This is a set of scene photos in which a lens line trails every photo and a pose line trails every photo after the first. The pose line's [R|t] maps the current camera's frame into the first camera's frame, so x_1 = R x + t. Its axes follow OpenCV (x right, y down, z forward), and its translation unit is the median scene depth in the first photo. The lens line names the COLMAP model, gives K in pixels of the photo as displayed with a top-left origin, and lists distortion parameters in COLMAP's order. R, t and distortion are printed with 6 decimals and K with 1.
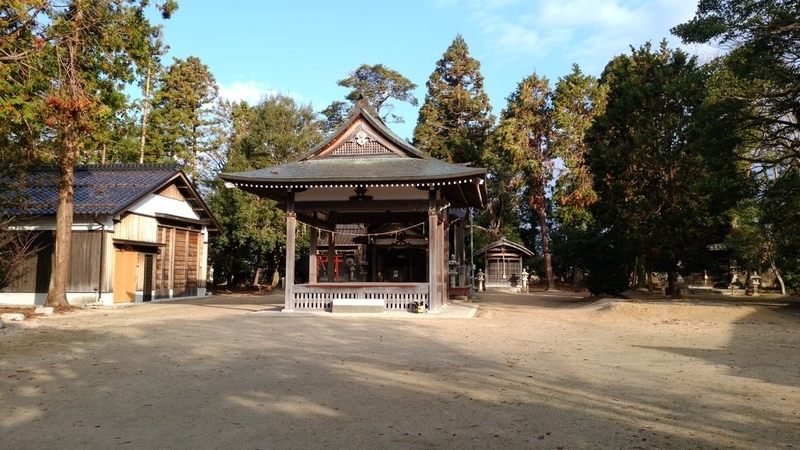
lens RADIAL K [[641.1, 0, 400.7], [0, 641.1, 225.4], [0, 0, 1]] dist [0.067170, -0.022955]
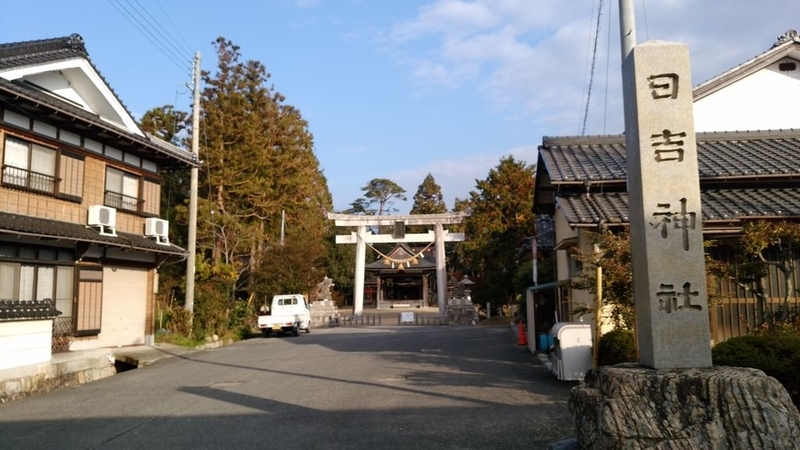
lens RADIAL K [[641.1, 0, 398.5], [0, 641.1, 225.4], [0, 0, 1]] dist [0.067170, -0.022955]
pose [[0.999020, -0.015689, 0.041387, -0.084782], [0.017435, 0.998959, -0.042156, -0.058716], [-0.040682, 0.042836, 0.998253, -0.906745]]
